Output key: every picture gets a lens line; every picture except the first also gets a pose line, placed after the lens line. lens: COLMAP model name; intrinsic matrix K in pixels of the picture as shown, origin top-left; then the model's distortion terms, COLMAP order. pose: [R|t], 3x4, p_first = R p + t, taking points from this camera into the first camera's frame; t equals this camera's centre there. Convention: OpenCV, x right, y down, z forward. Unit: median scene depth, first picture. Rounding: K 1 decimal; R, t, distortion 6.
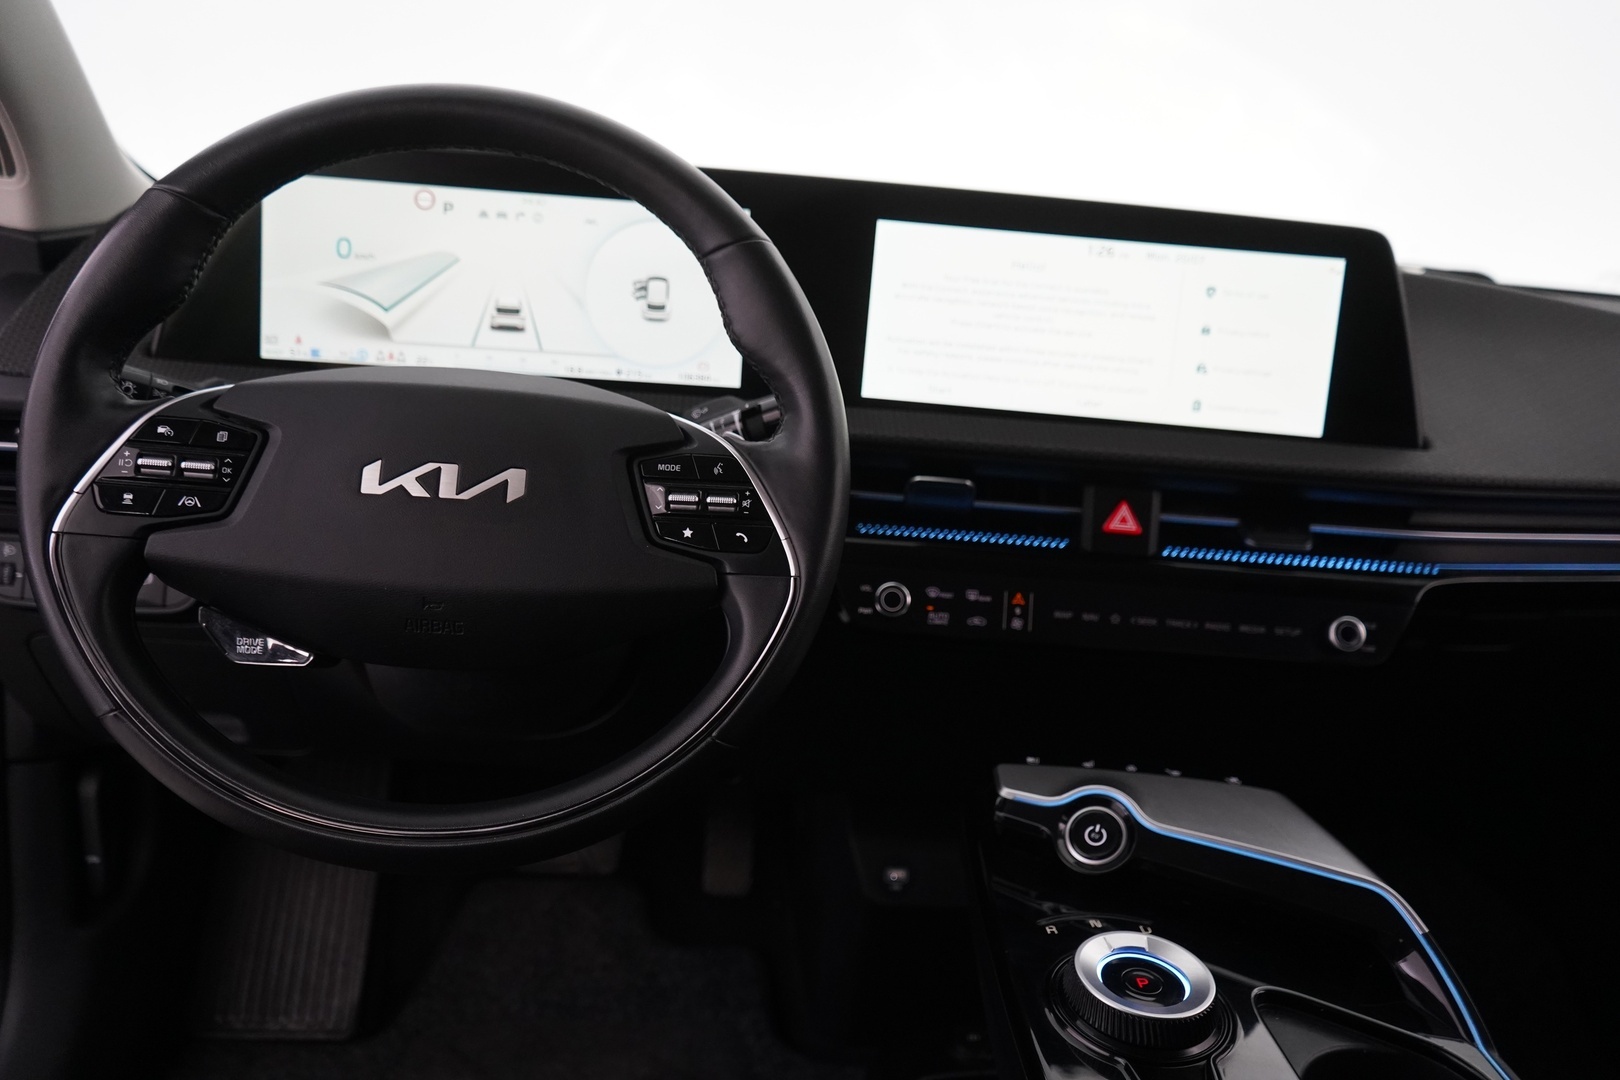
lens RADIAL K [[1306.8, 0, 825.7], [0, 1306.8, 542.7], [0, 0, 1]] dist [-0.010377, 0.013471]
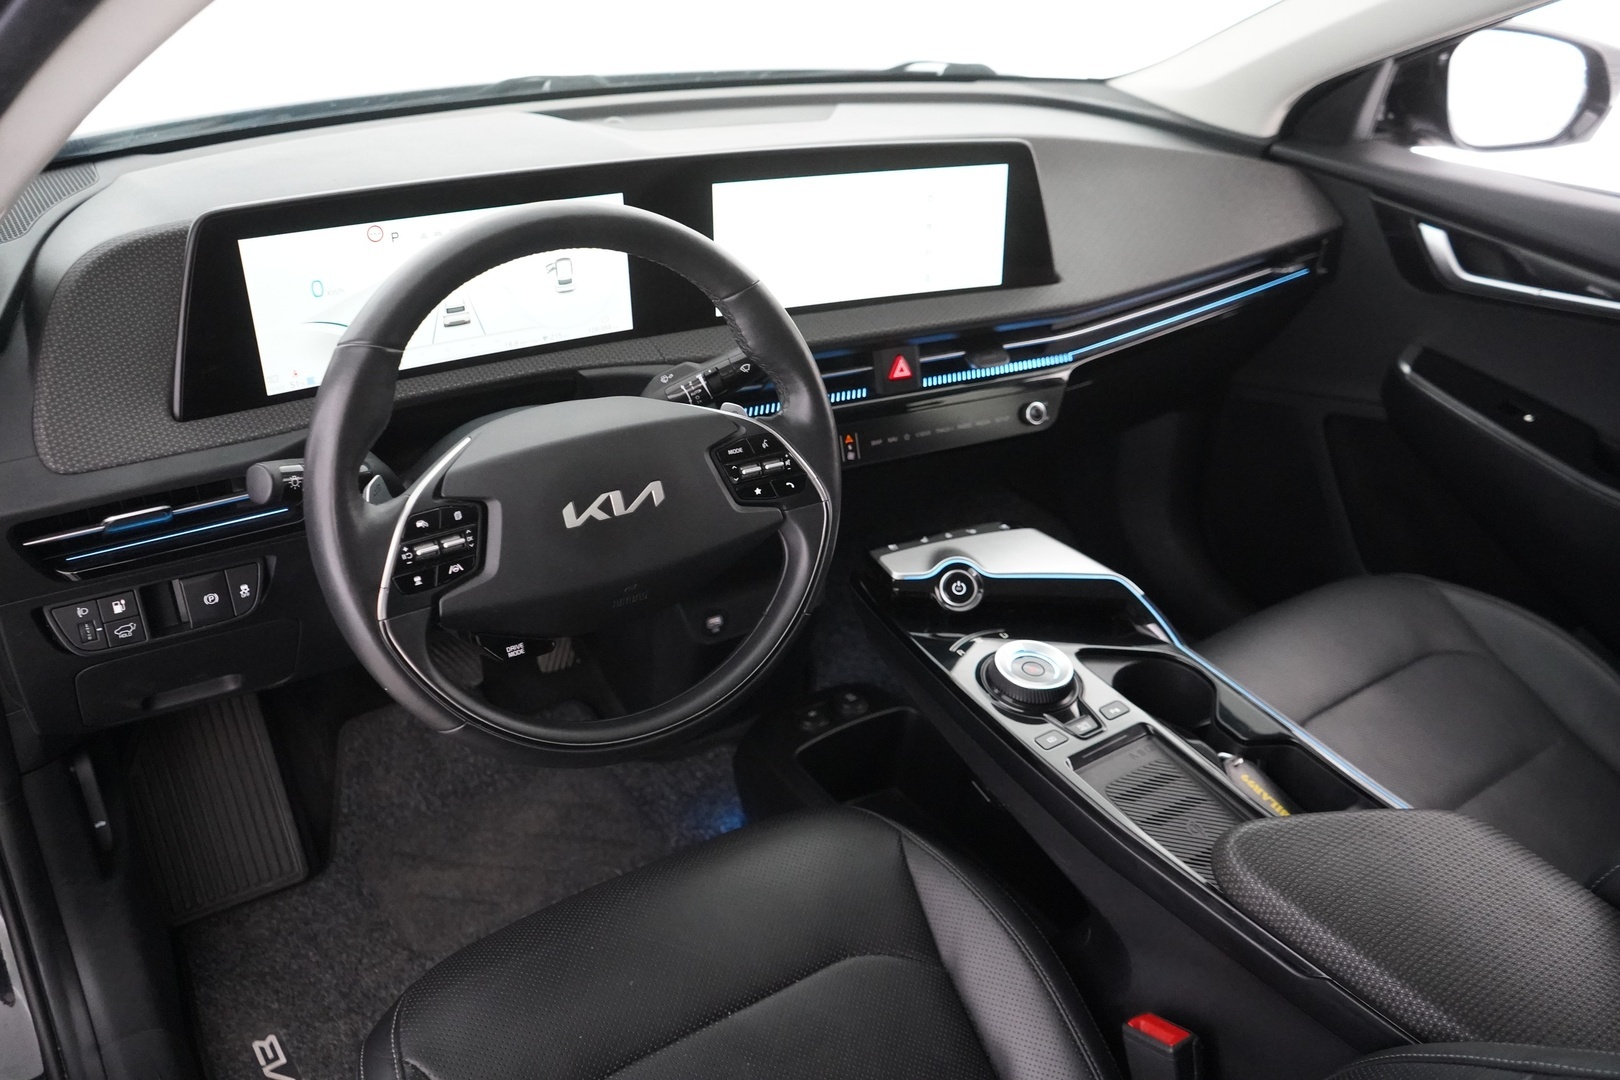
lens RADIAL K [[1306.8, 0, 820.3], [0, 1306.8, 528.4], [0, 0, 1]] dist [-0.010377, 0.013471]
pose [[0.871006, -0.263994, 0.414314, -0.557746], [0.137636, 0.940705, 0.310050, -0.349137], [-0.471599, -0.213031, 0.855694, -0.275203]]
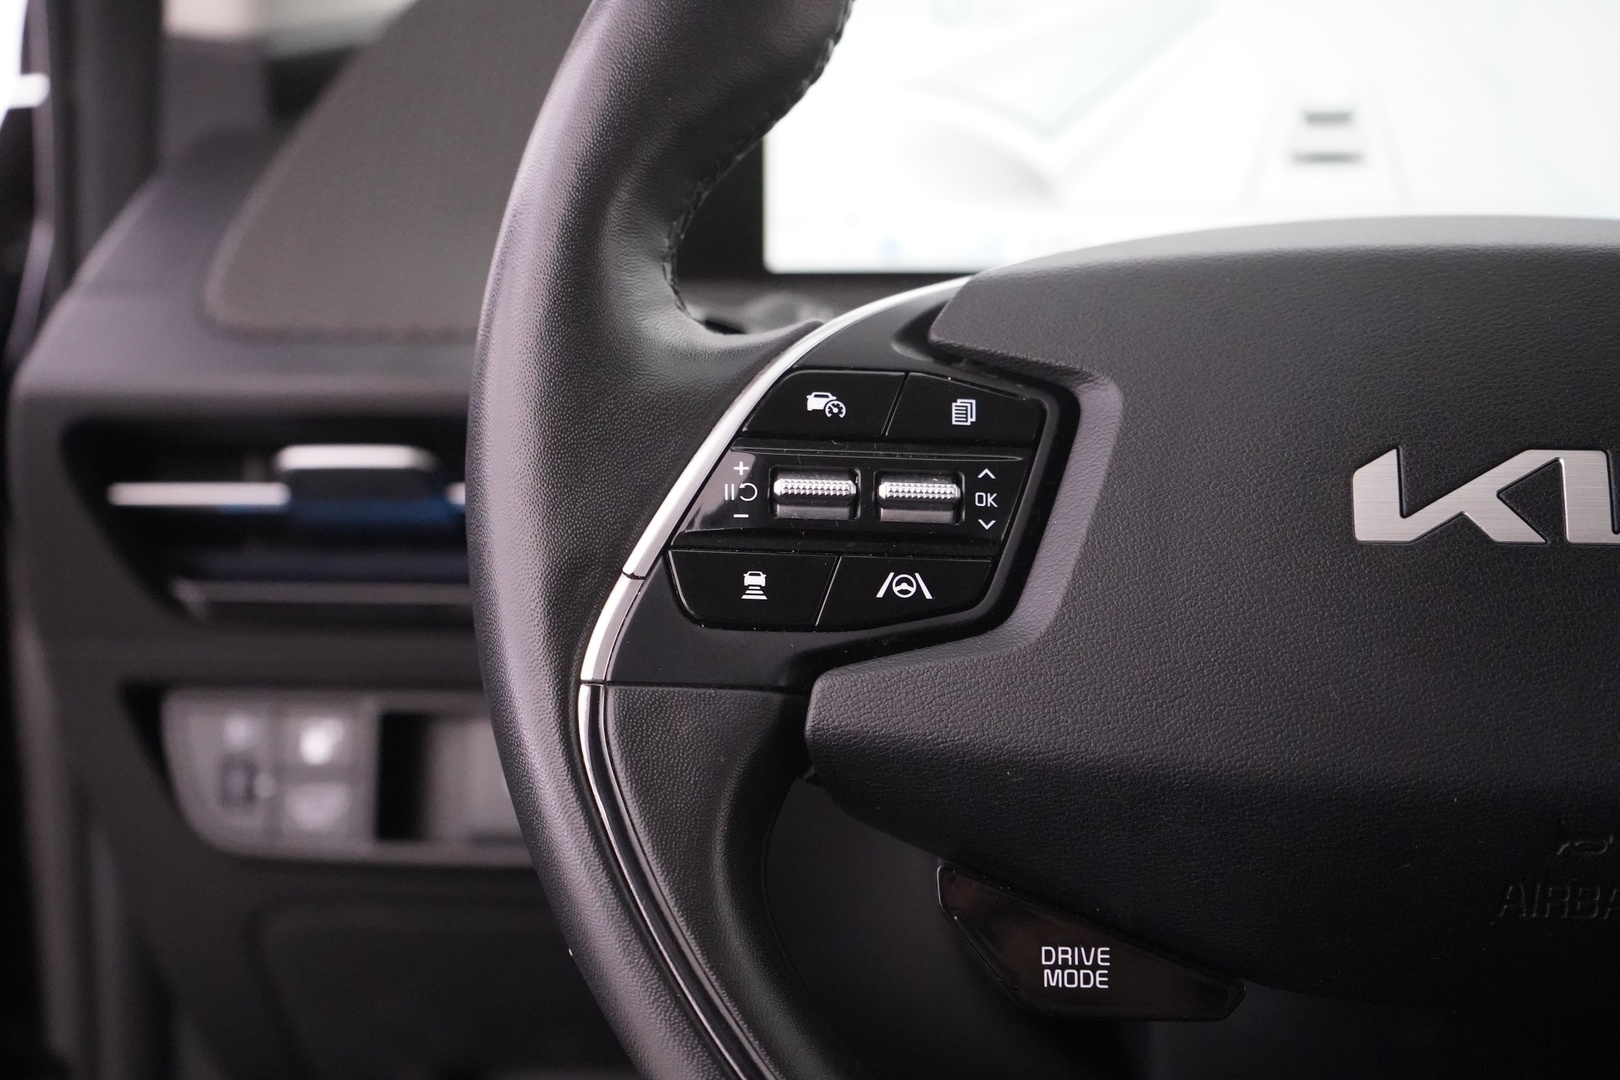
lens RADIAL K [[2357.8, 0, 796.9], [0, 2357.8, 550.1], [0, 0, 1]] dist [-0.031850, 0.000000]
pose [[0.981521, -0.050427, -0.184588, -0.306899], [0.040995, 0.997668, -0.054566, -0.004757], [0.186909, 0.045991, 0.981300, 0.255431]]
